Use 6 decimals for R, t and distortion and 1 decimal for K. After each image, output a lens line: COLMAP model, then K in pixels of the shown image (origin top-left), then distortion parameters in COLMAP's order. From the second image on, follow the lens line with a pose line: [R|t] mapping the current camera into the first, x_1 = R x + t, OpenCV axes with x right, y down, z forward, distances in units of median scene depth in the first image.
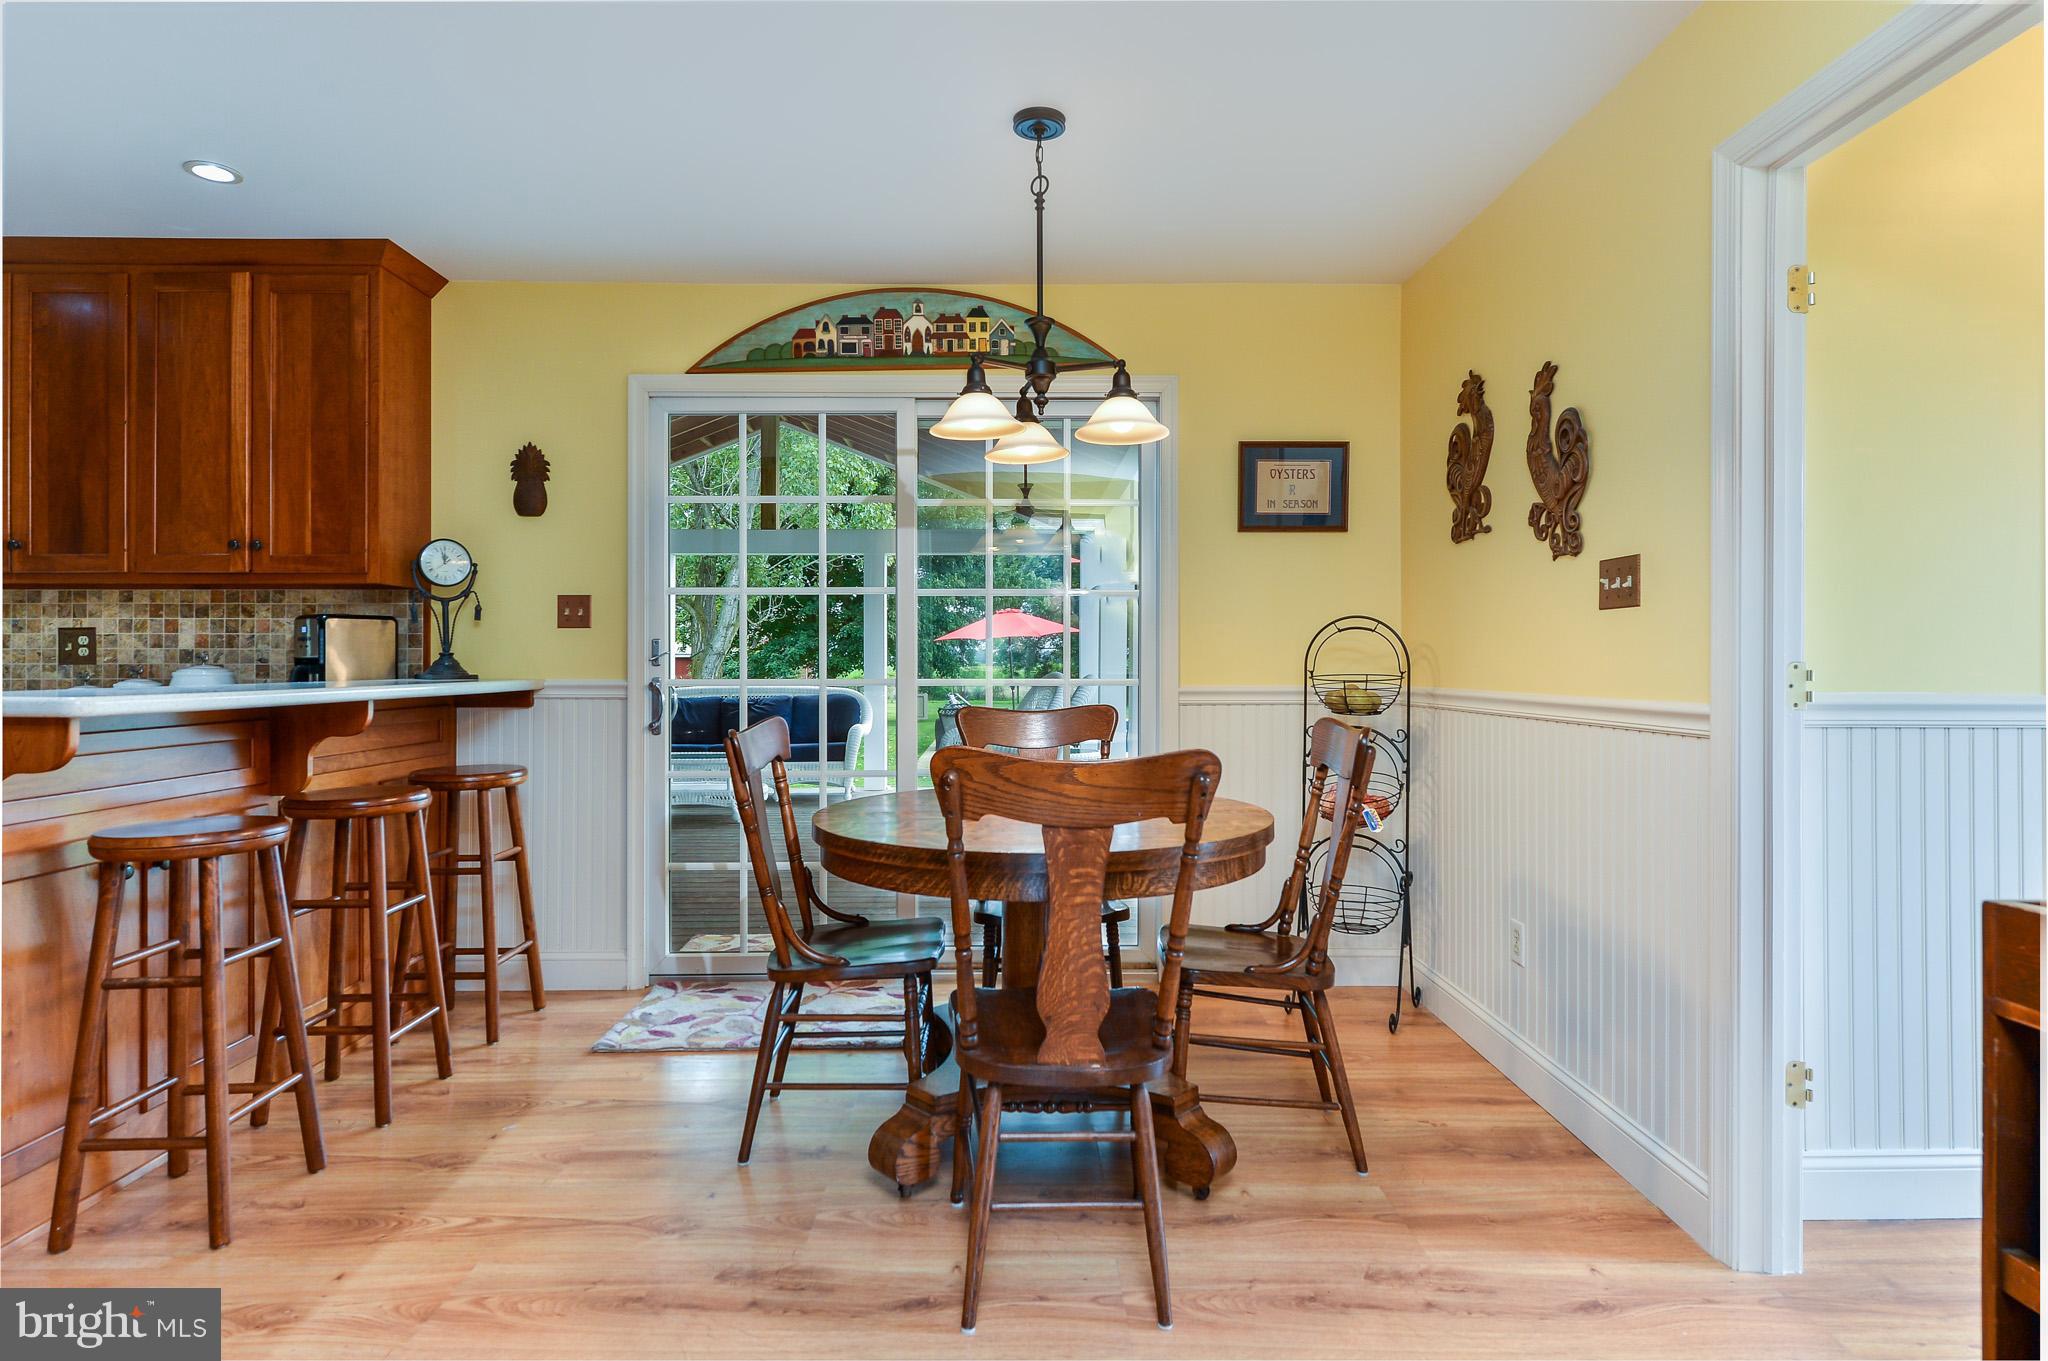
lens RADIAL K [[1085.9, 0, 1024.2], [0, 1085.9, 655.6], [0, 0, 1]] dist [0.002700, 0.000708]
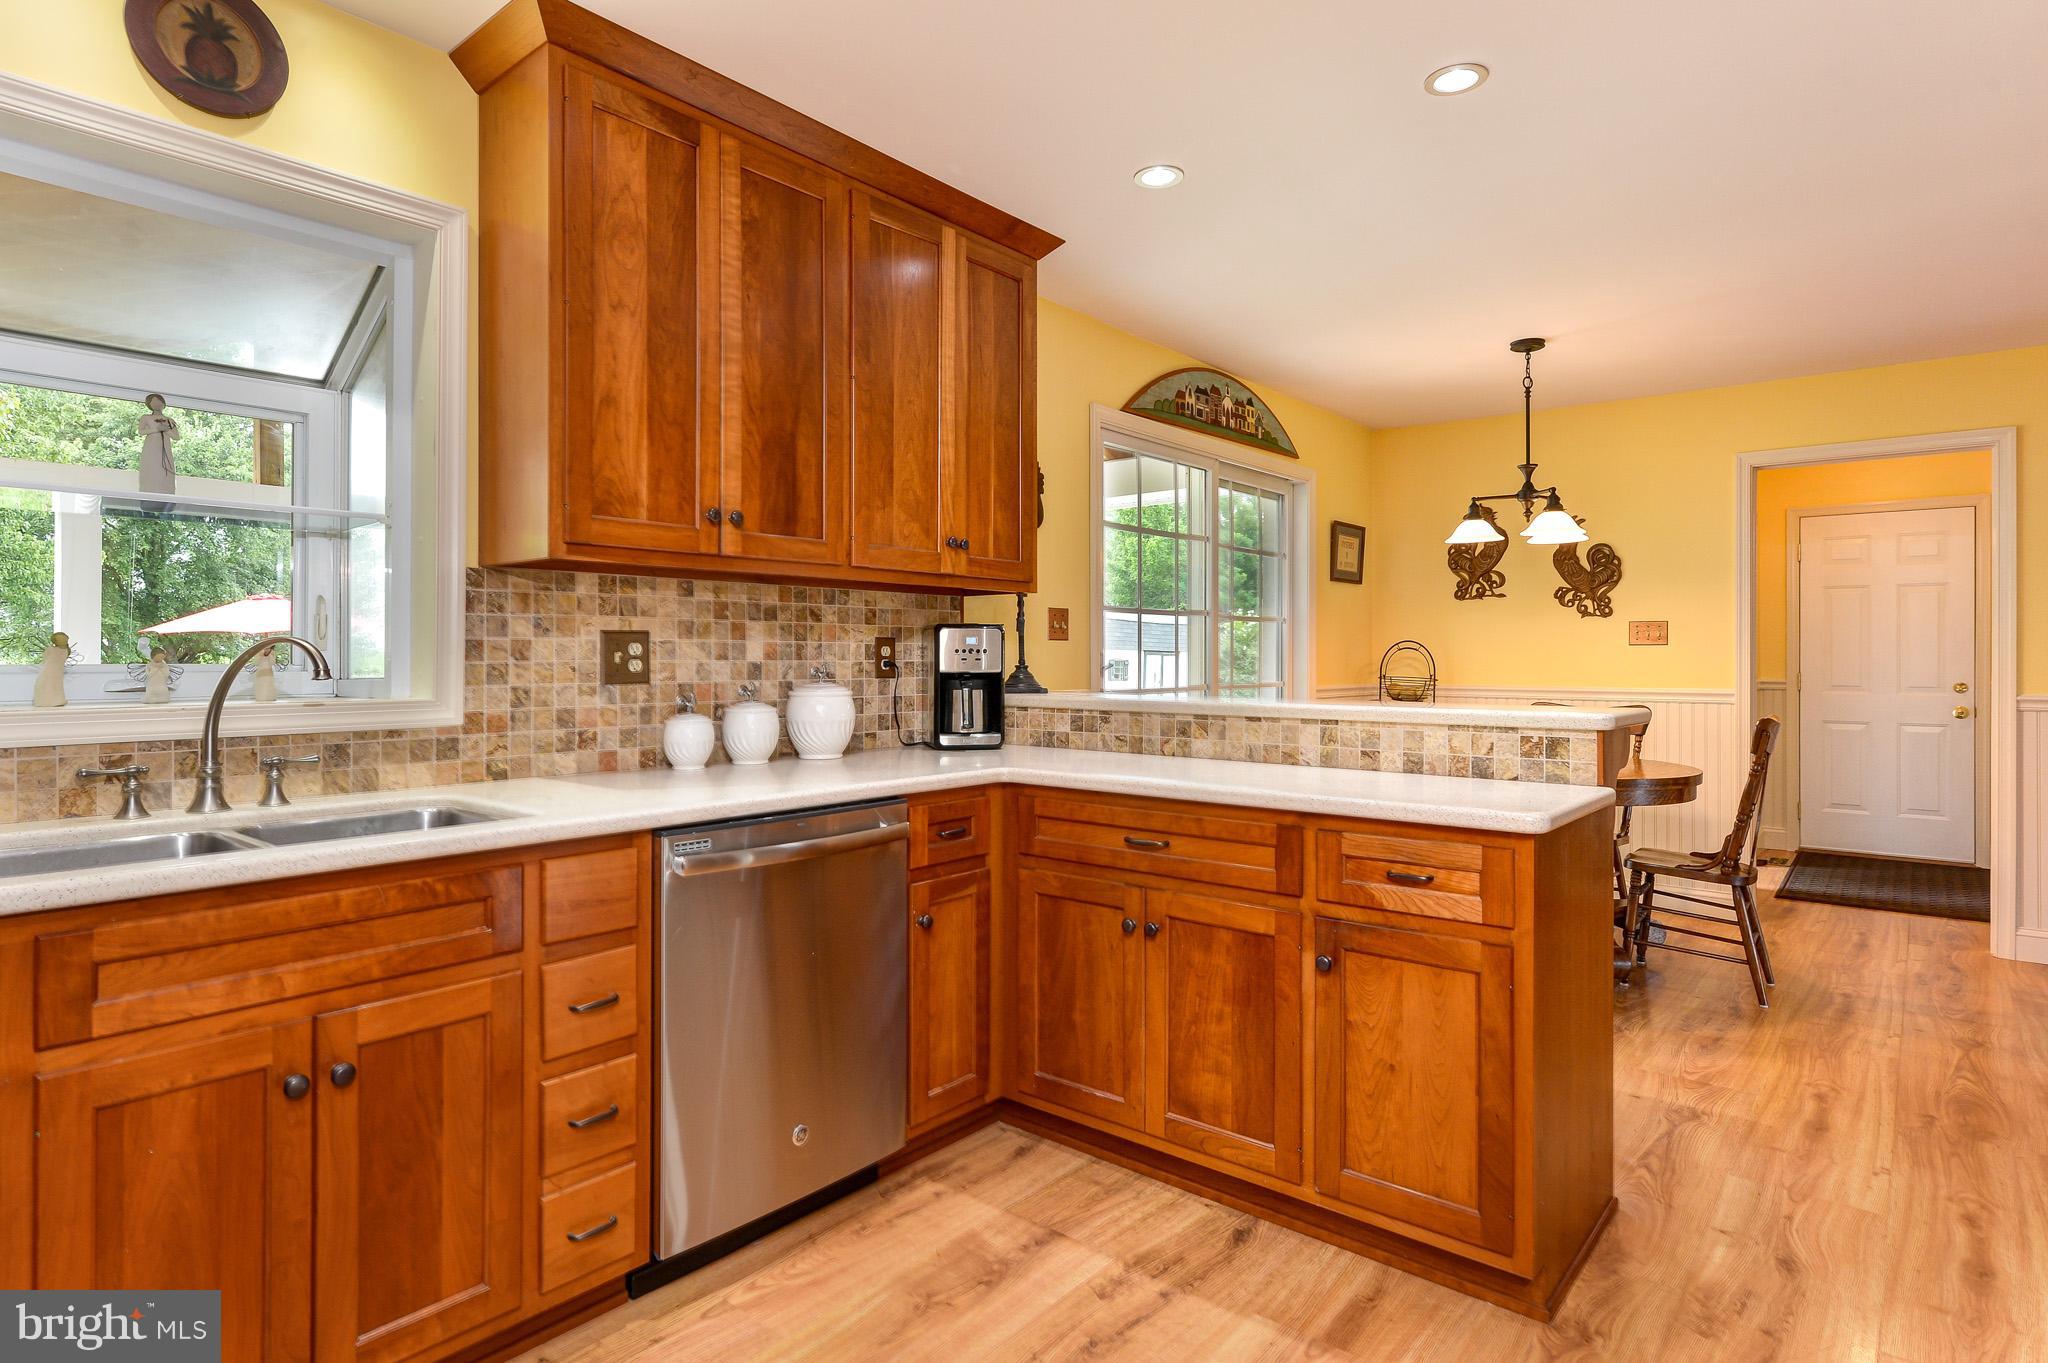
lens RADIAL K [[1095.1, 0, 1003.4], [0, 1095.1, 653.1], [0, 0, 1]] dist [0.000600, -0.000077]
pose [[0.653575, 0.004161, 0.756850, -1.331145], [-0.007125, 0.999974, 0.000656, -0.014885], [-0.756828, -0.005822, 0.653588, 0.392658]]
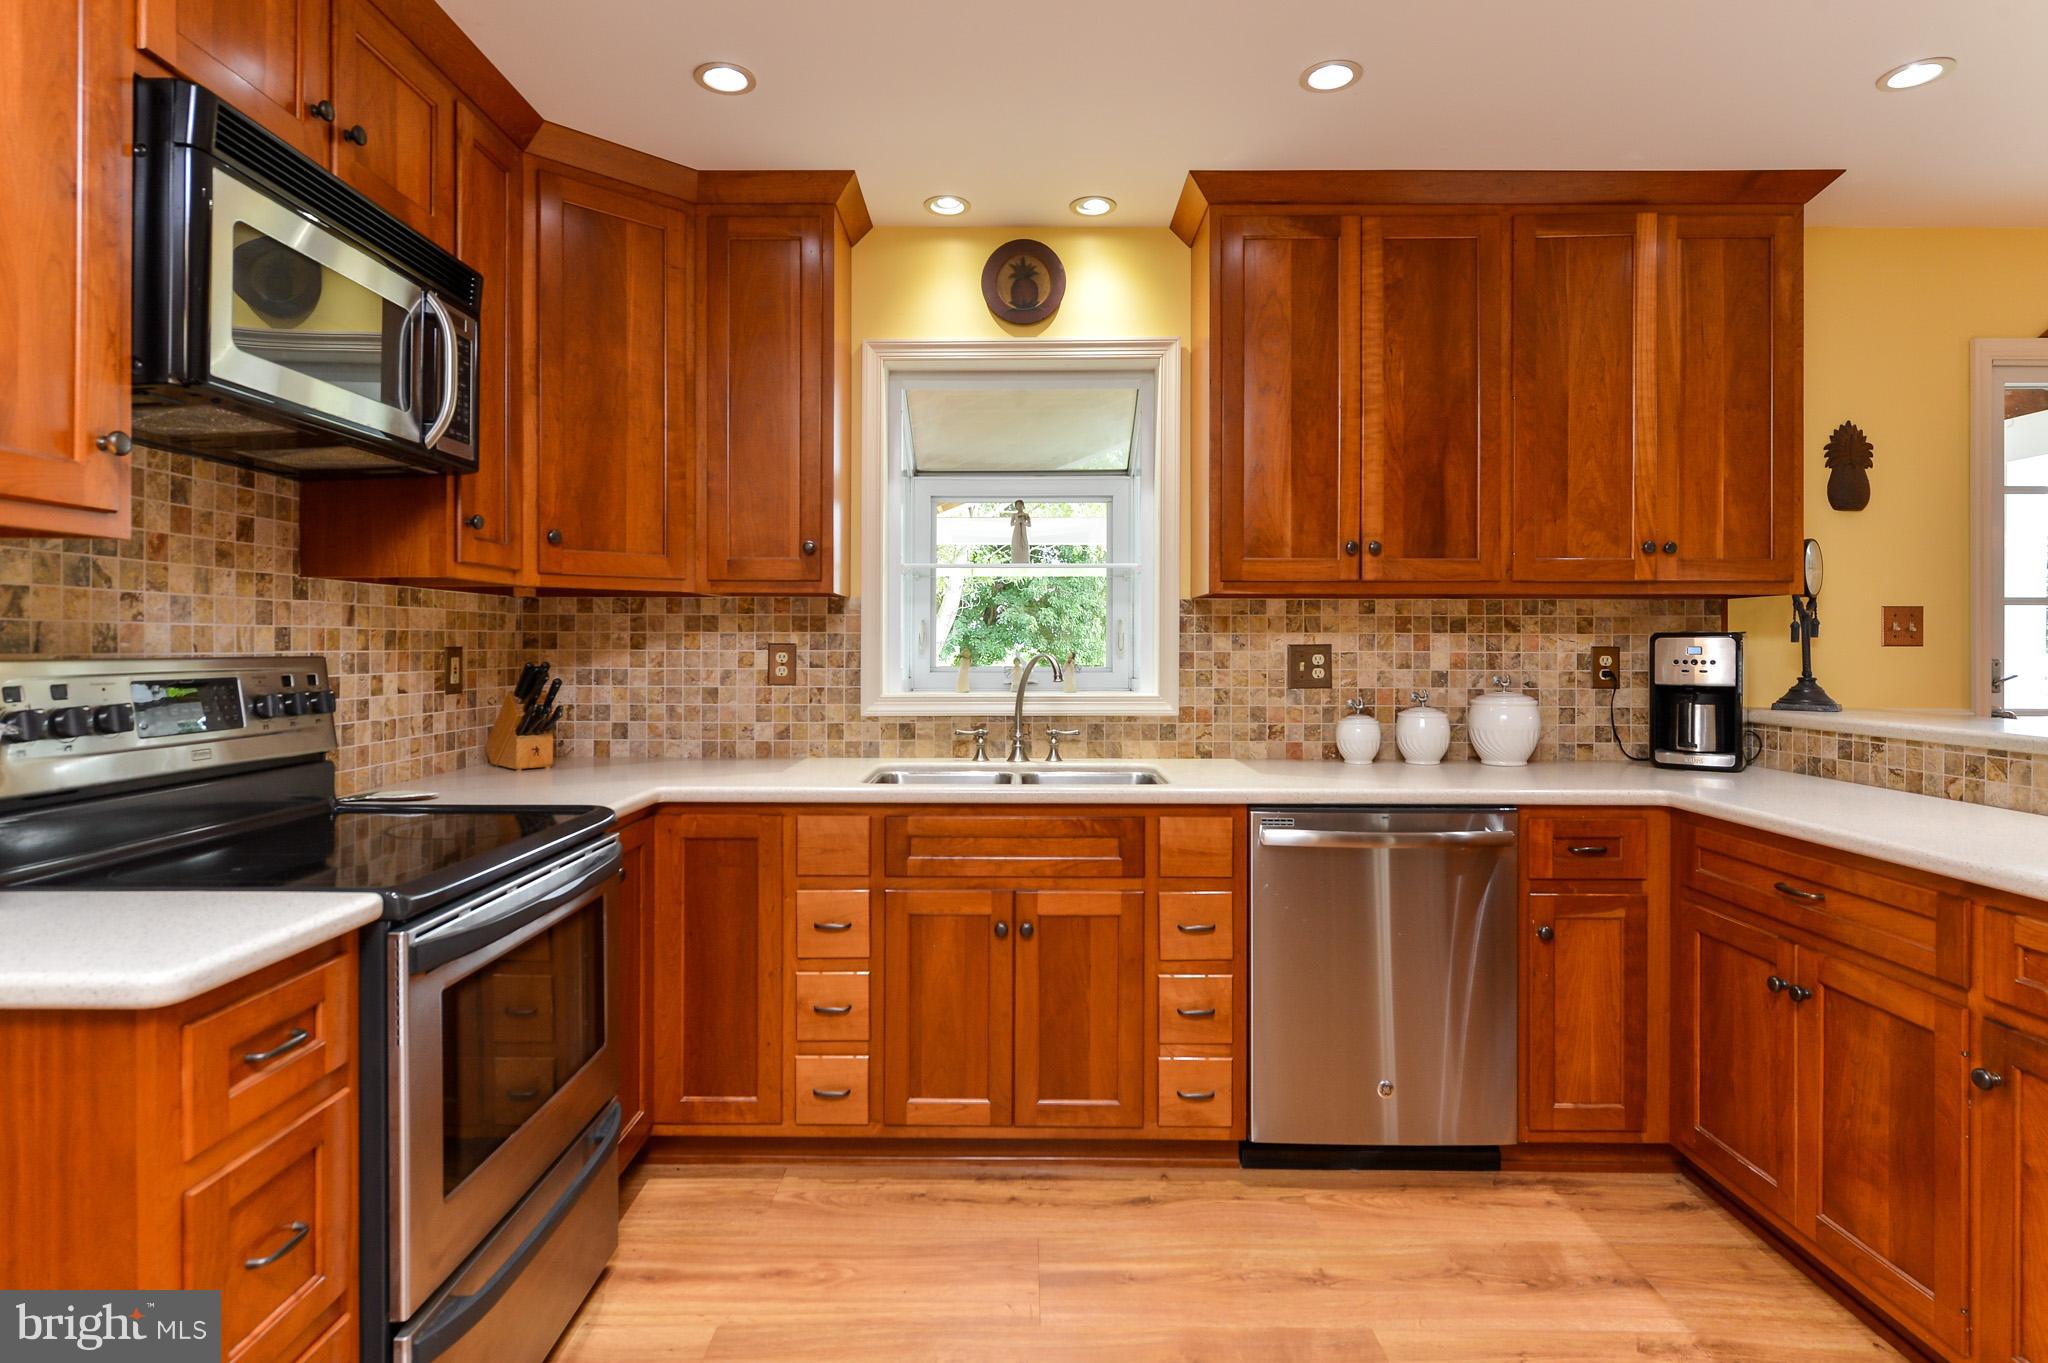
lens RADIAL K [[1075.7, 0, 1013.0], [0, 1075.7, 644.8], [0, 0, 1]] dist [0.001610, 0.000583]
pose [[0.999839, 0.002976, -0.017709, -1.164187], [-0.002846, 0.999969, 0.007401, -0.033250], [0.017730, -0.007349, 0.999816, 0.182250]]
